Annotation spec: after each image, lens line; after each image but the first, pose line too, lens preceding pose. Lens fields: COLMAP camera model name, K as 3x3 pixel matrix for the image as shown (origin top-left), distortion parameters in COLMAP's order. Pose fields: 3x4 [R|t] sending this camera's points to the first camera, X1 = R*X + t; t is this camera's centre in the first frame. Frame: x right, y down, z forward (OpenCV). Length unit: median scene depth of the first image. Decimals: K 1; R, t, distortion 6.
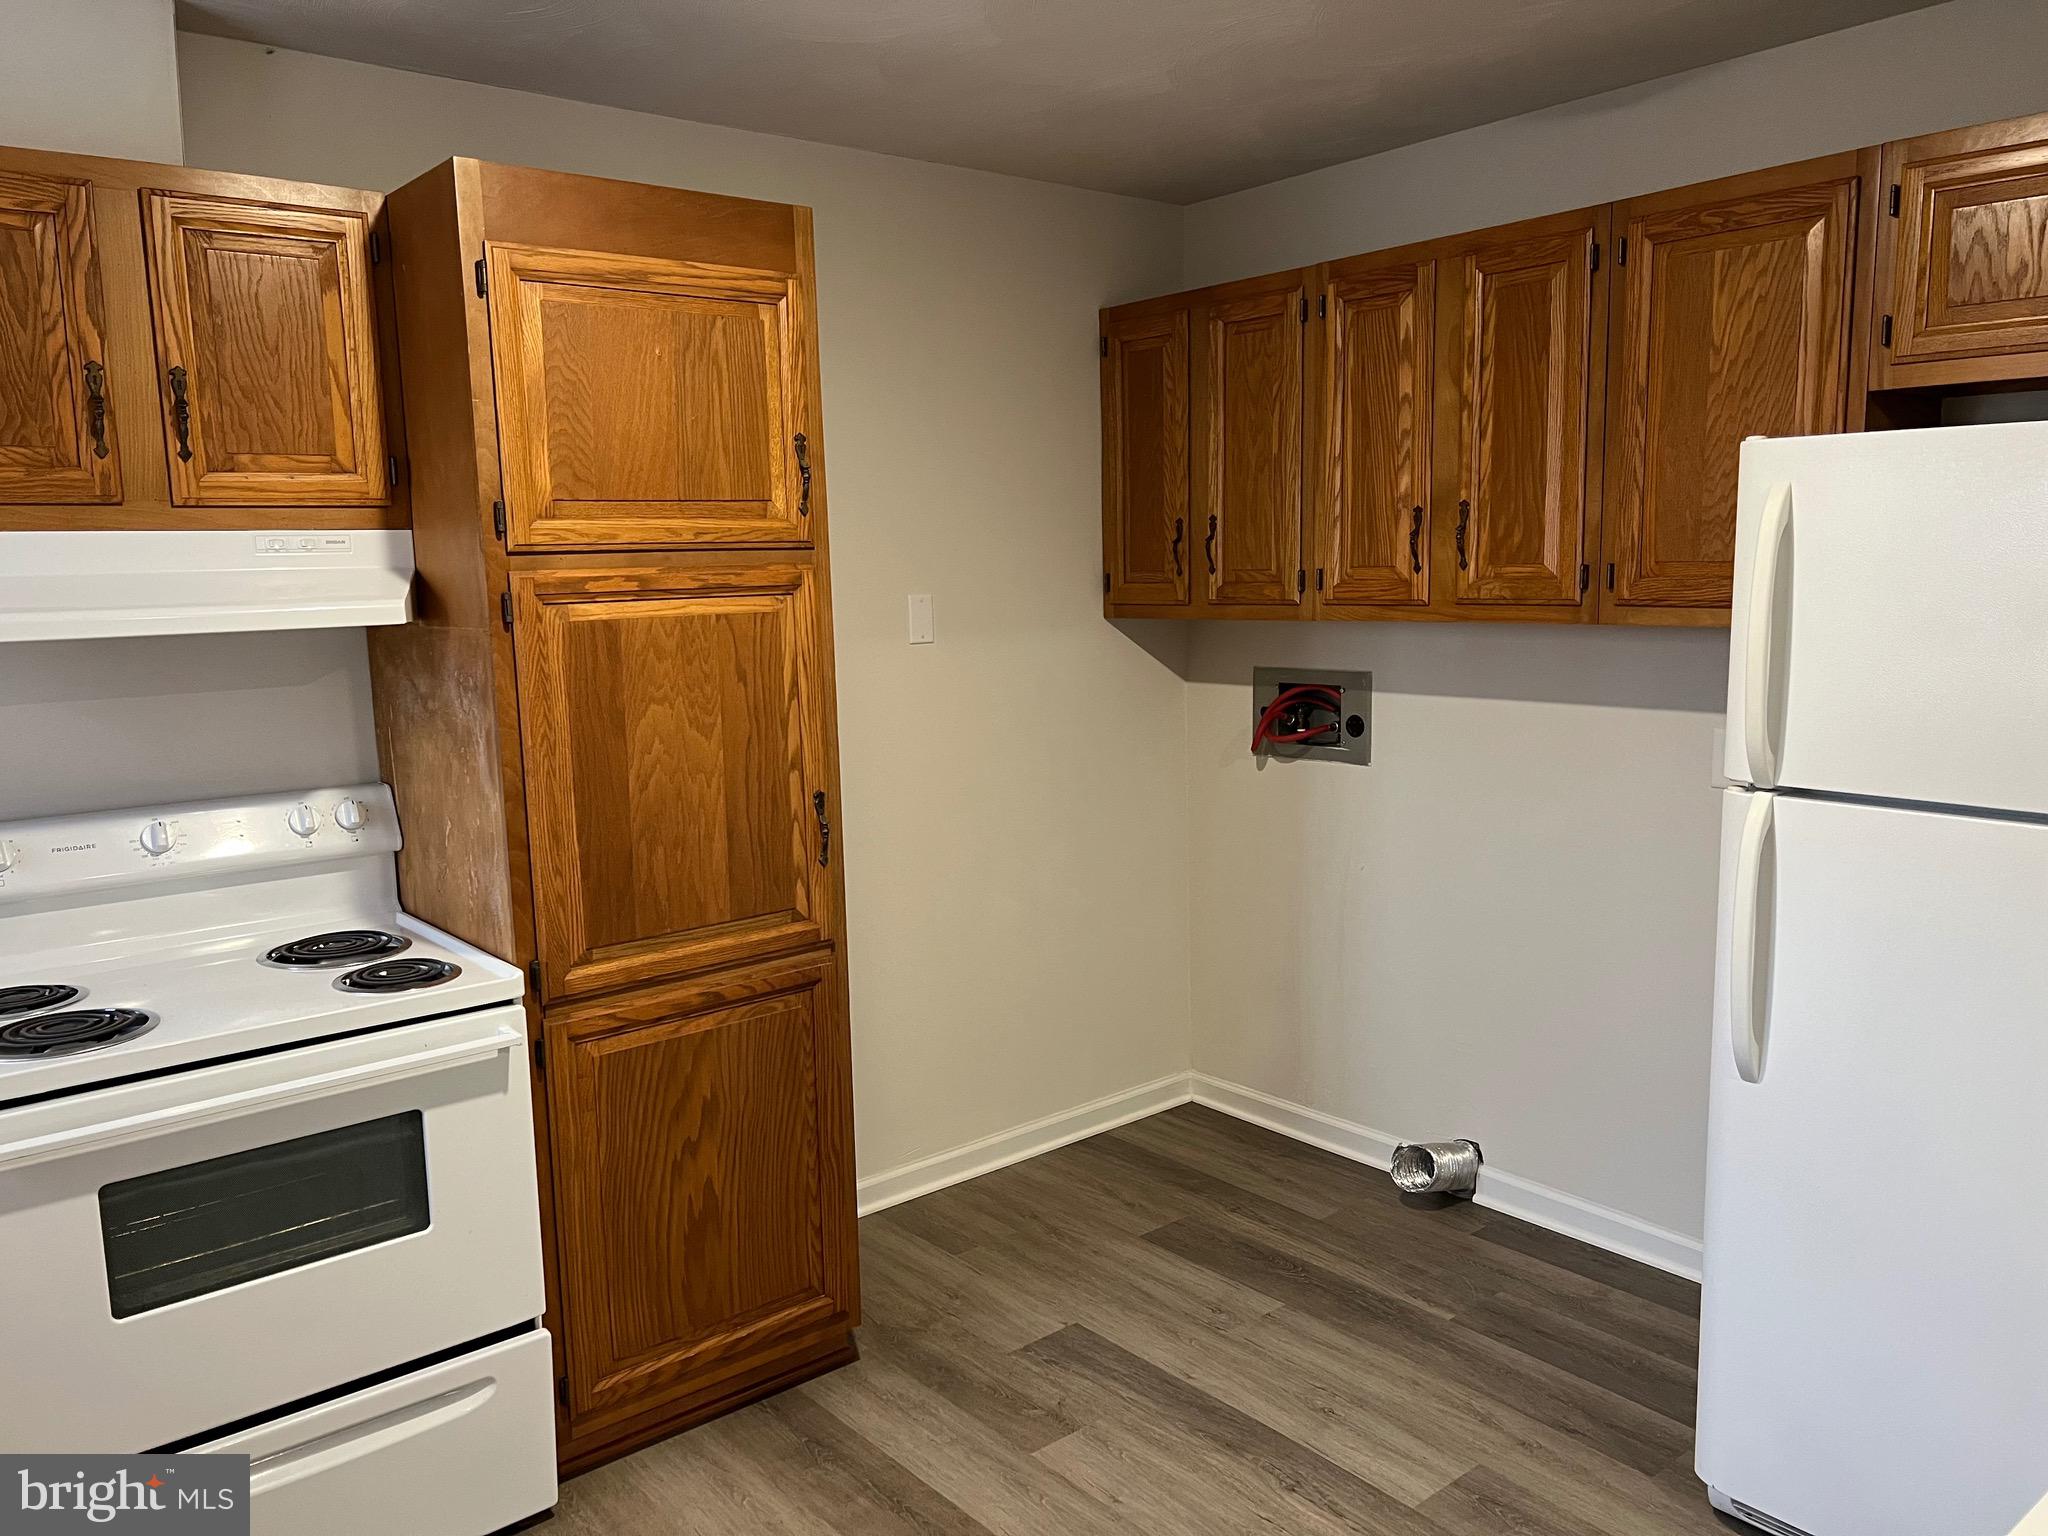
lens RADIAL K [[1520.2, 0, 1024.0], [0, 1520.2, 768.0], [0, 0, 1]] dist [0.055854, -0.065668]
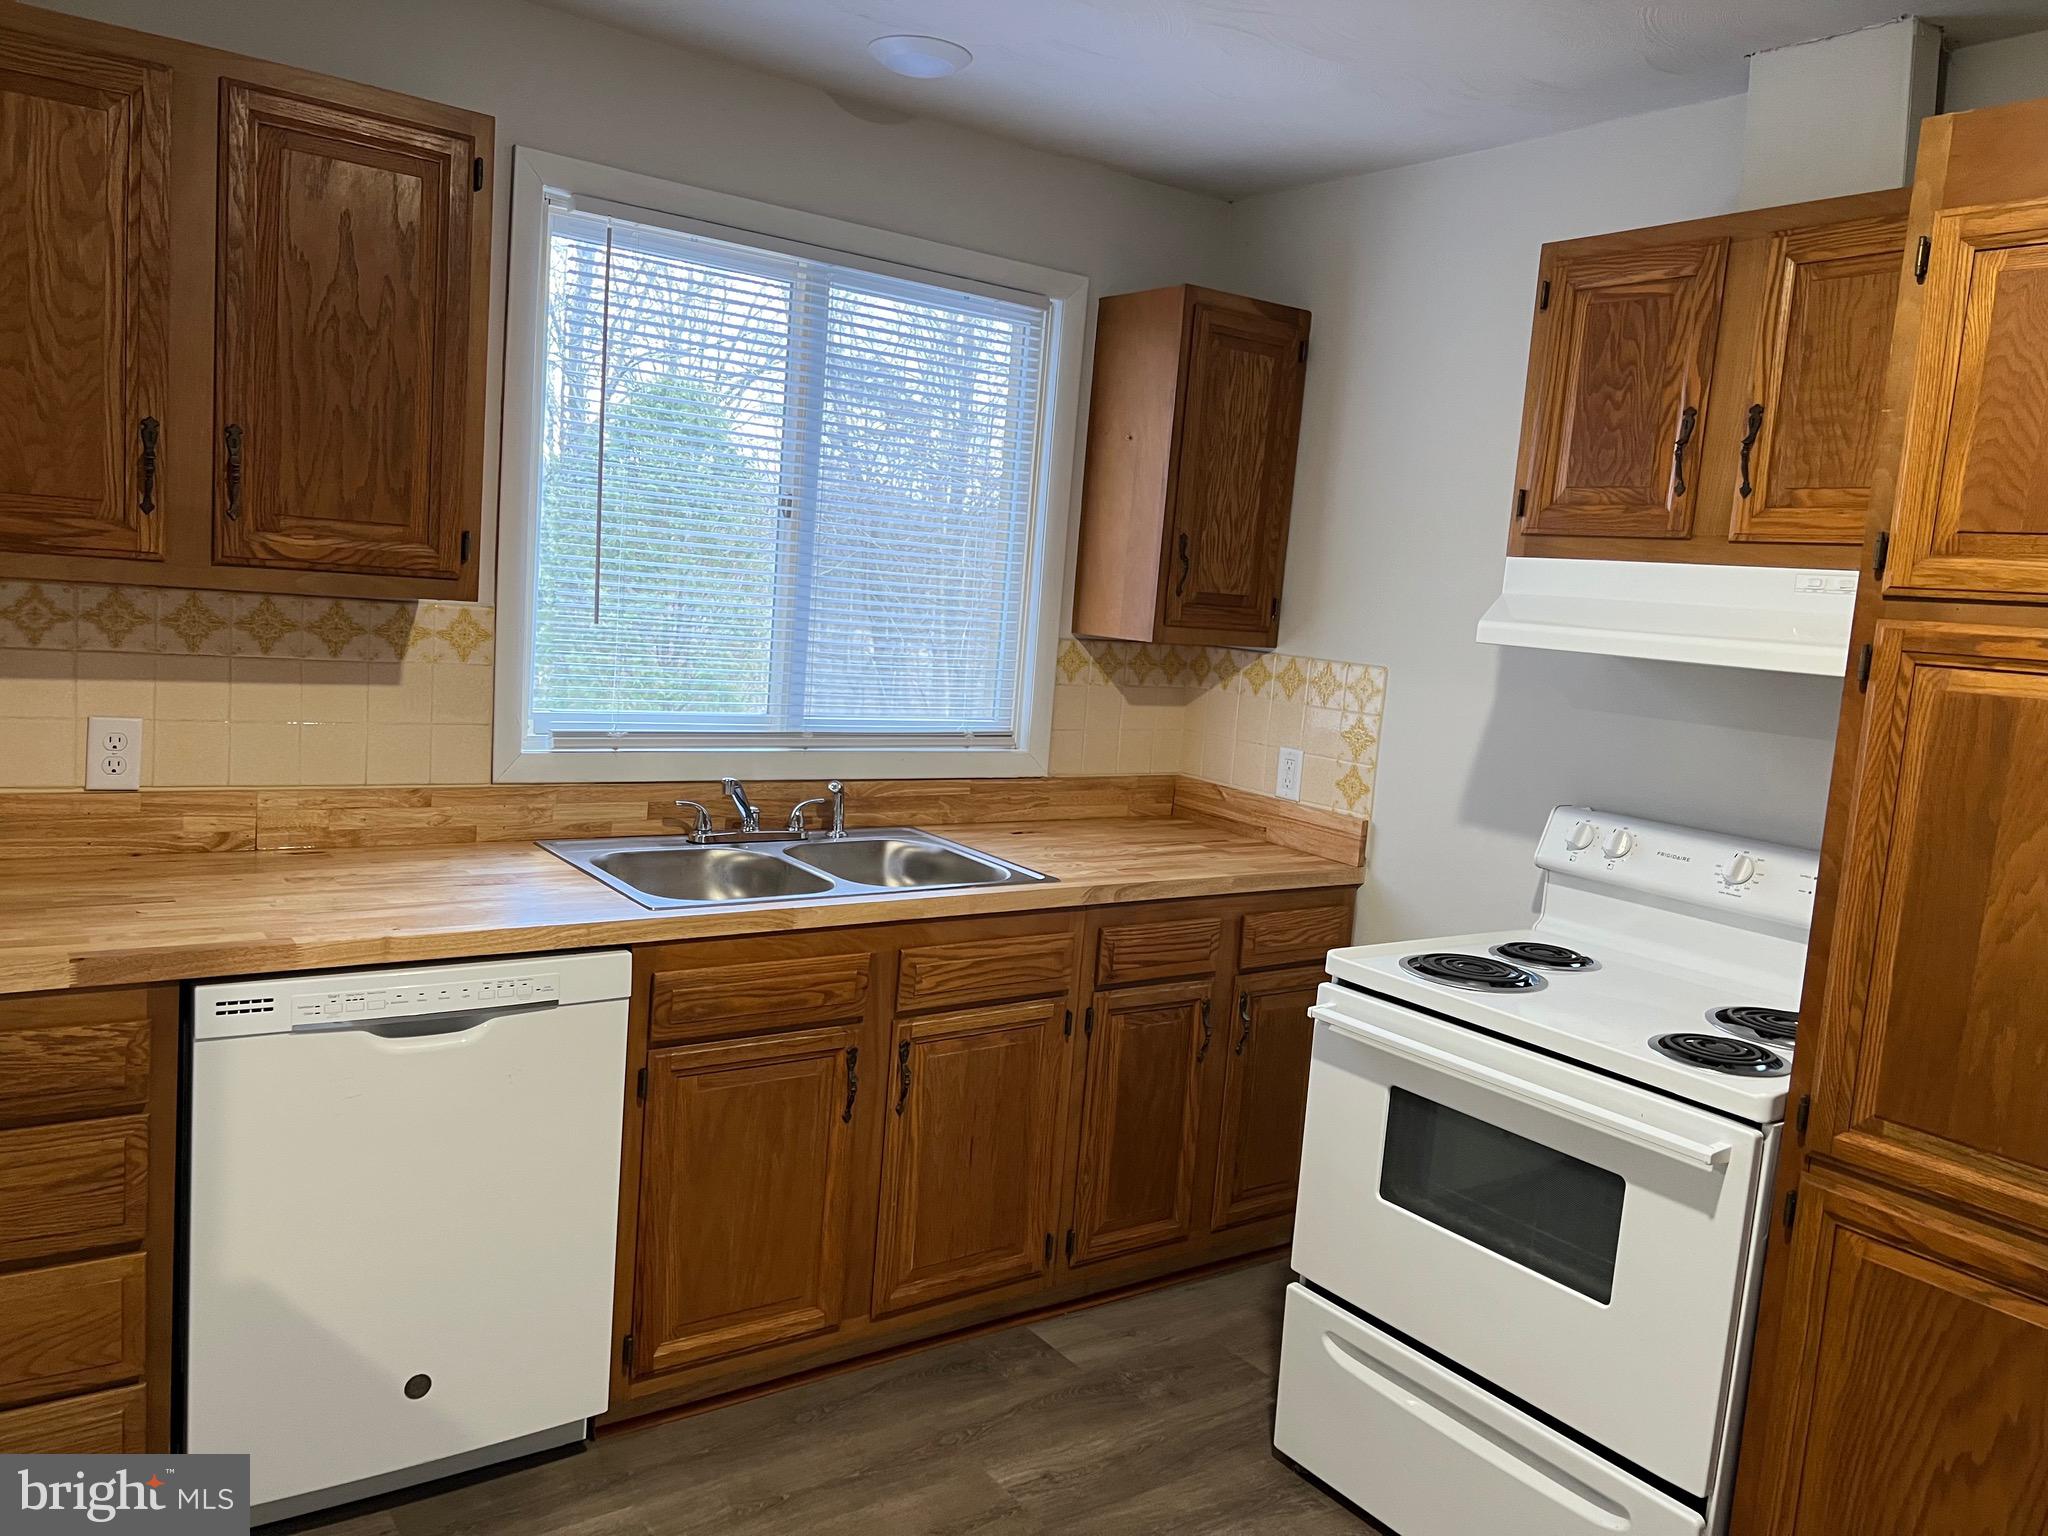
lens RADIAL K [[1520.2, 0, 1024.0], [0, 1520.2, 768.0], [0, 0, 1]] dist [0.055854, -0.065668]
pose [[-0.051838, 0.141757, -0.988543, 0.491832], [-0.215311, 0.965007, 0.149673, -0.075795], [0.975169, 0.220603, -0.019503, 0.585797]]
